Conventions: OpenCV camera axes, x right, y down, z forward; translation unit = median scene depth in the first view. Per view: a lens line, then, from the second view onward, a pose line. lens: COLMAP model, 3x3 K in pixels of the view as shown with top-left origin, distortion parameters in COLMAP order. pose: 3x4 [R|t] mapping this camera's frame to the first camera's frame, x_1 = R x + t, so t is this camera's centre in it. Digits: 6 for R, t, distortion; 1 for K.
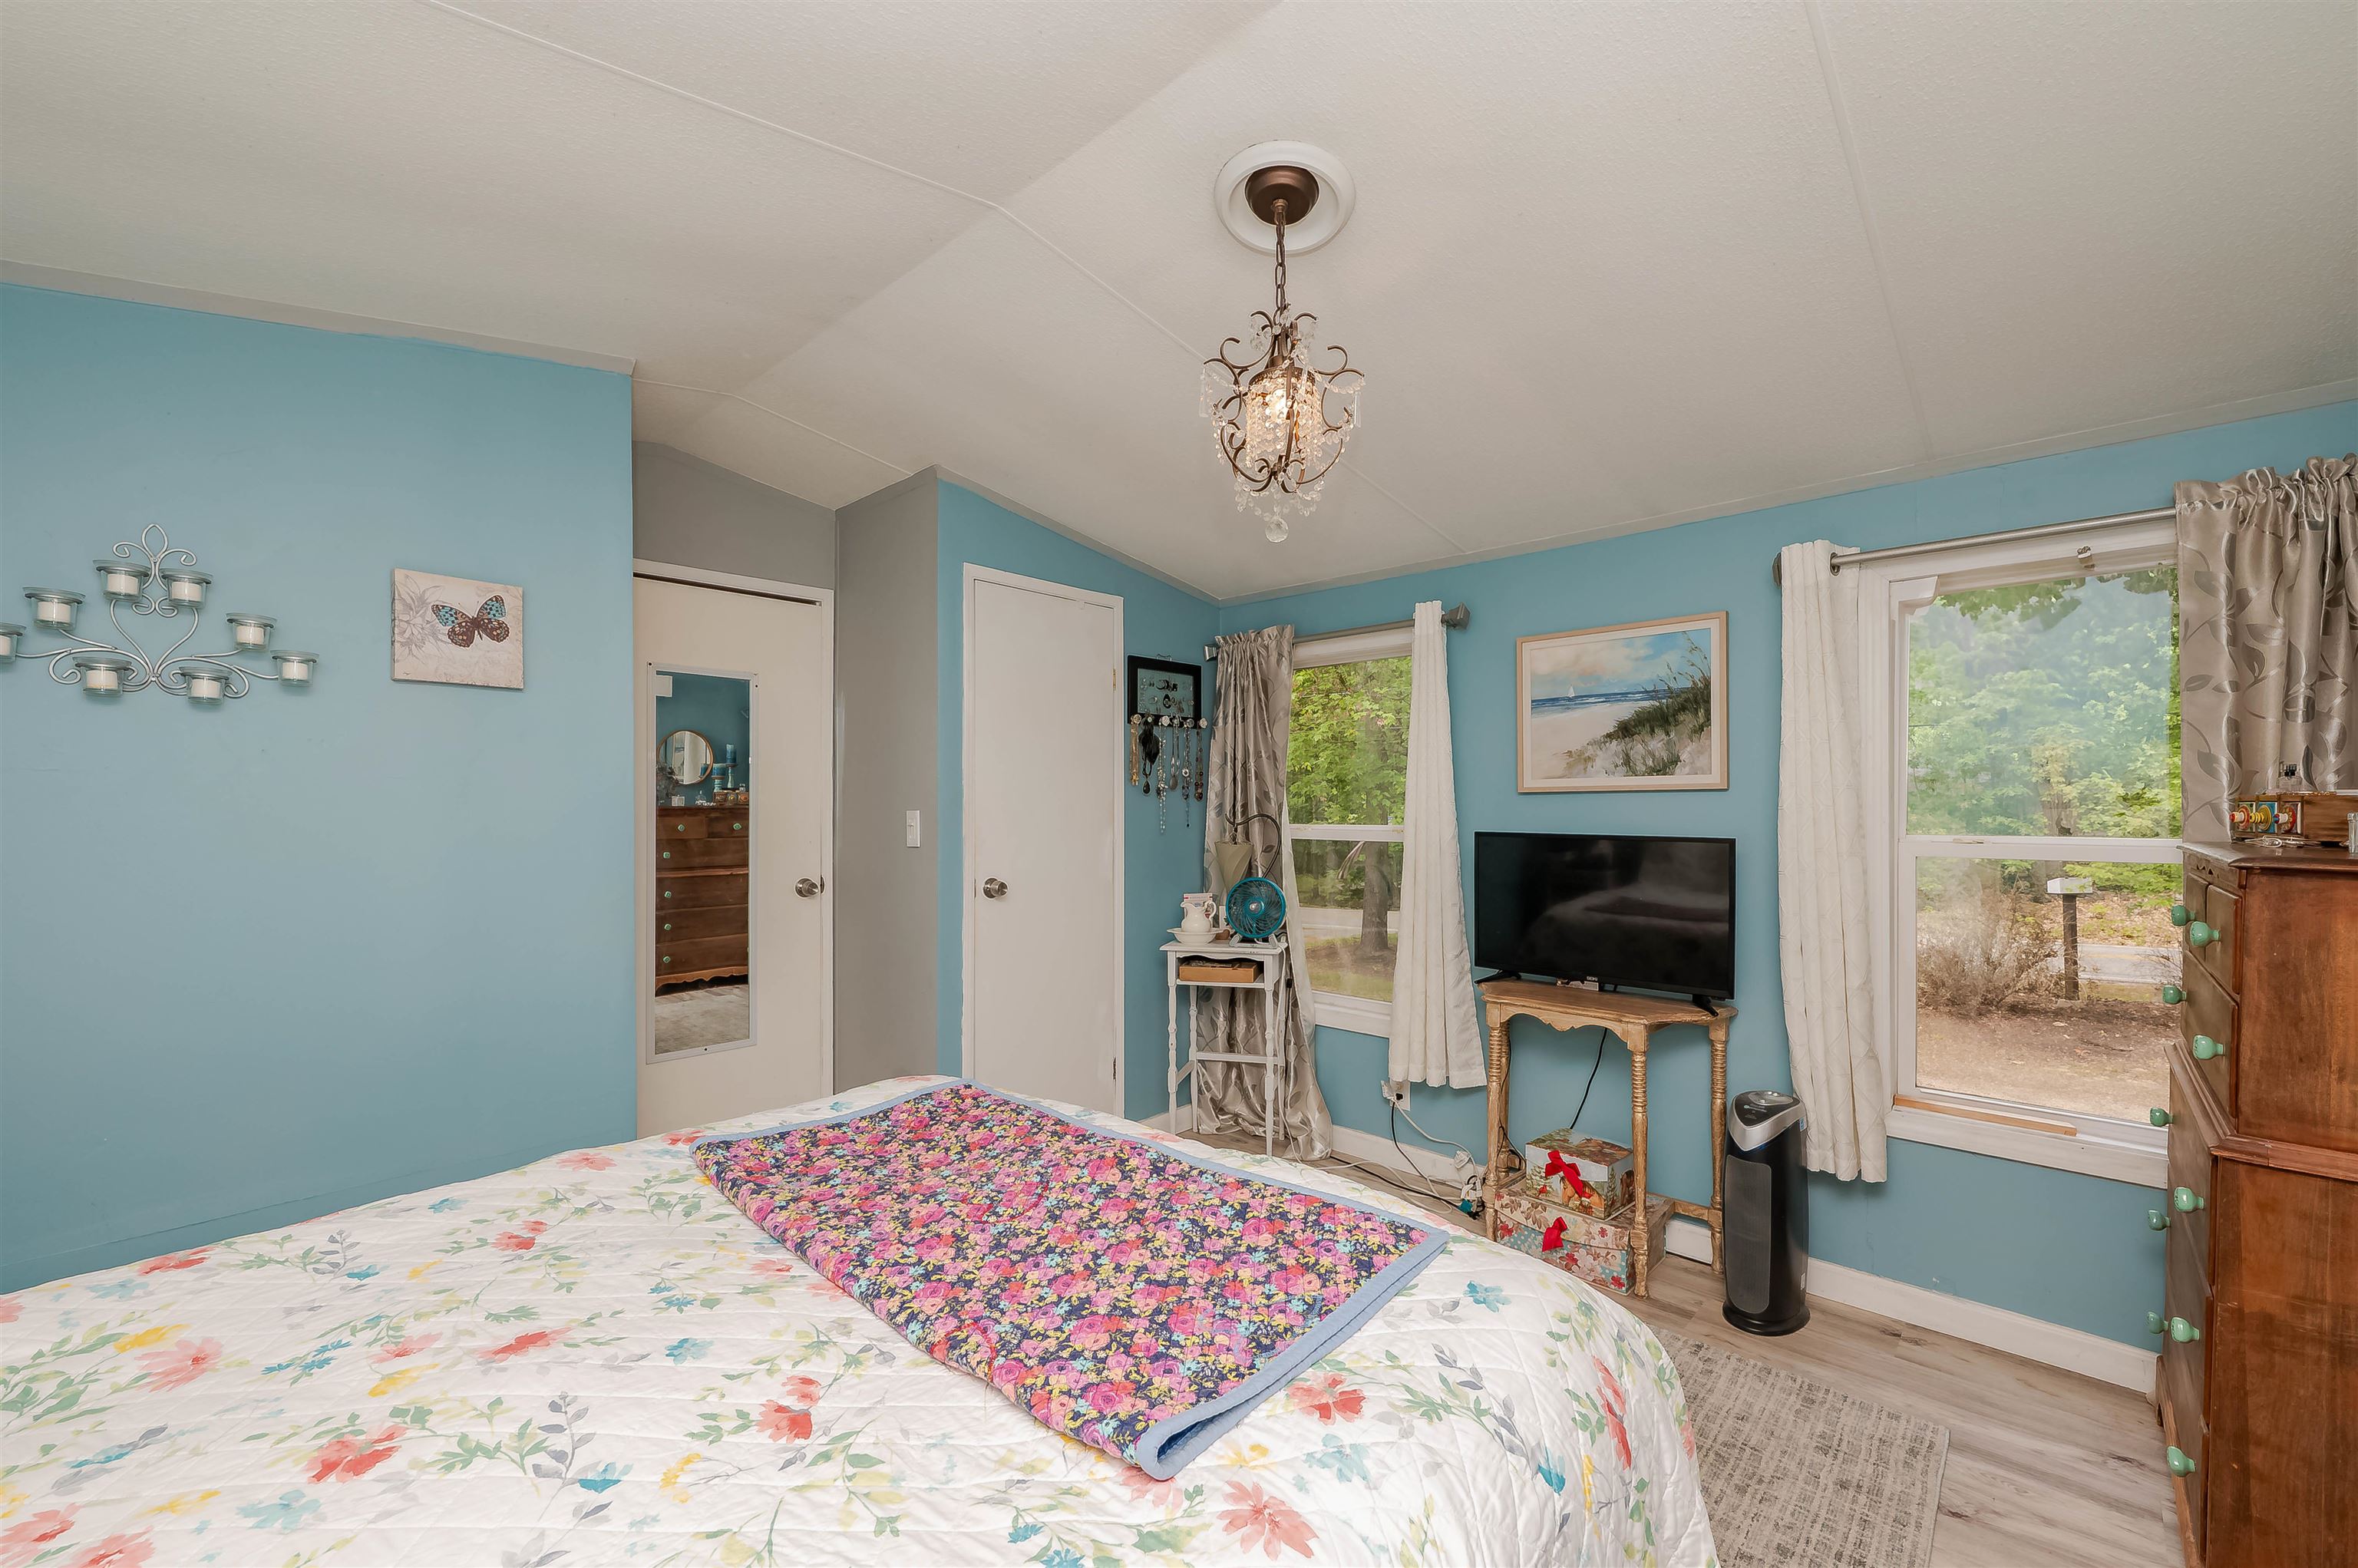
lens RADIAL K [[955.0, 0, 1195.1], [0, 955.0, 815.0], [0, 0, 1]] dist [-0.000219, 0.000177]
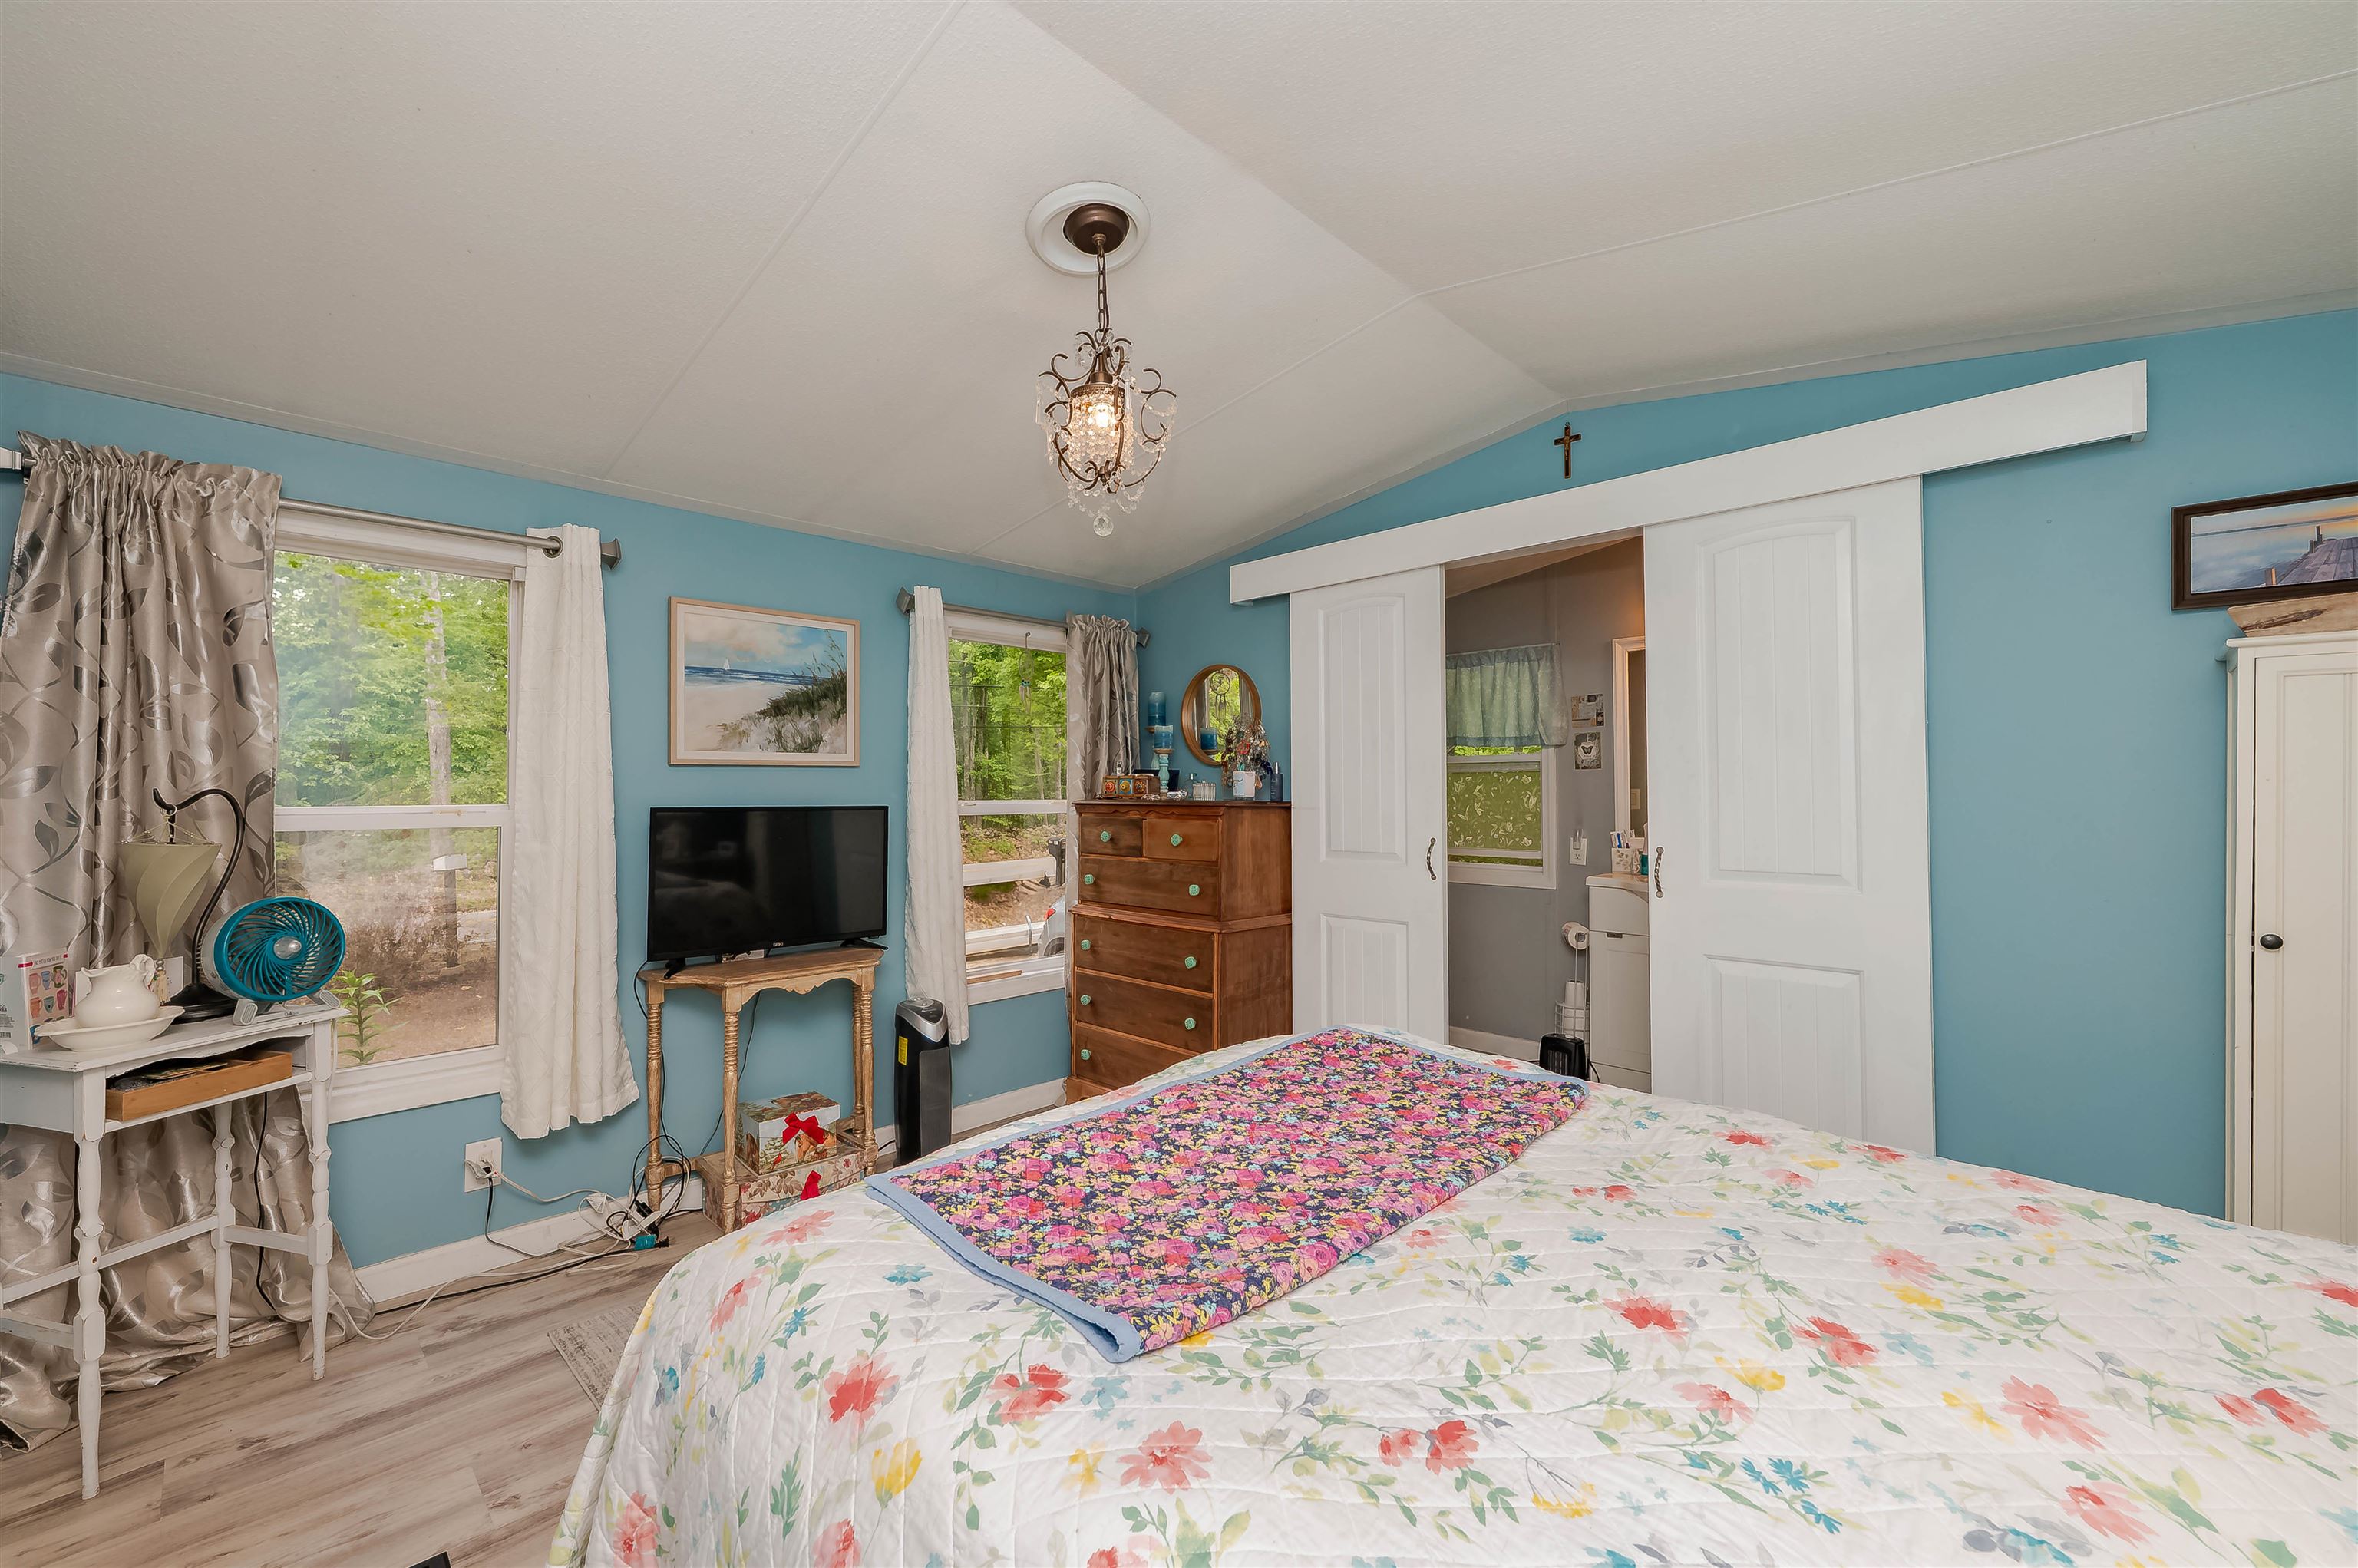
lens RADIAL K [[955.0, 0, 1180.8], [0, 955.0, 780.5], [0, 0, 1]] dist [-0.000219, 0.000177]
pose [[0.022044, 0.011204, 0.999694, -0.640035], [0.011085, 0.999873, -0.011450, 0.009089], [-0.999696, 0.011334, 0.021917, 0.550769]]
